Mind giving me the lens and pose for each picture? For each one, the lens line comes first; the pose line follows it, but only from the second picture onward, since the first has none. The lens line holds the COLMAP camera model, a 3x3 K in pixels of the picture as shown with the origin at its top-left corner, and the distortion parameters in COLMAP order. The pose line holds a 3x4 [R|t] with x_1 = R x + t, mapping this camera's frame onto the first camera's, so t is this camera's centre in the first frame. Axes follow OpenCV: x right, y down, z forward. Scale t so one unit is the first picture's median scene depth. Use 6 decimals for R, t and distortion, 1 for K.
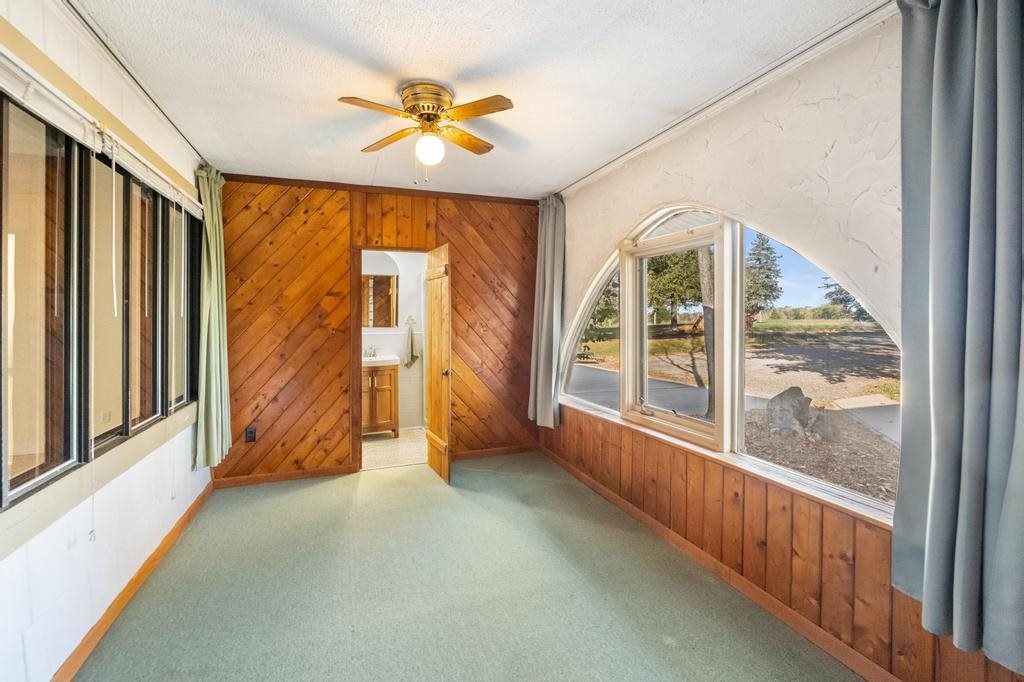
lens RADIAL K [[461.8, 0, 512.9], [0, 461.8, 324.4], [0, 0, 1]] dist [0.004216, -0.001652]
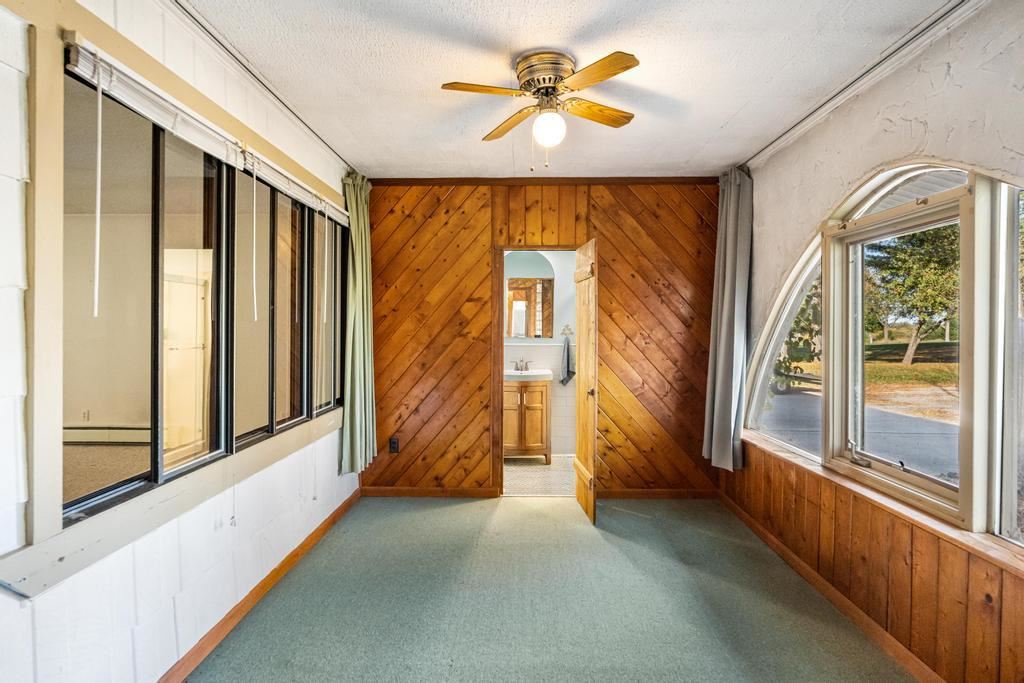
lens RADIAL K [[548.1, 0, 512.7], [0, 548.1, 337.4], [0, 0, 1]] dist [0.003992, 0.000922]
pose [[0.930357, 0.015013, -0.366347, 0.101166], [-0.014611, 0.999886, 0.003870, 0.004386], [0.366363, 0.001752, 0.930470, 0.020440]]
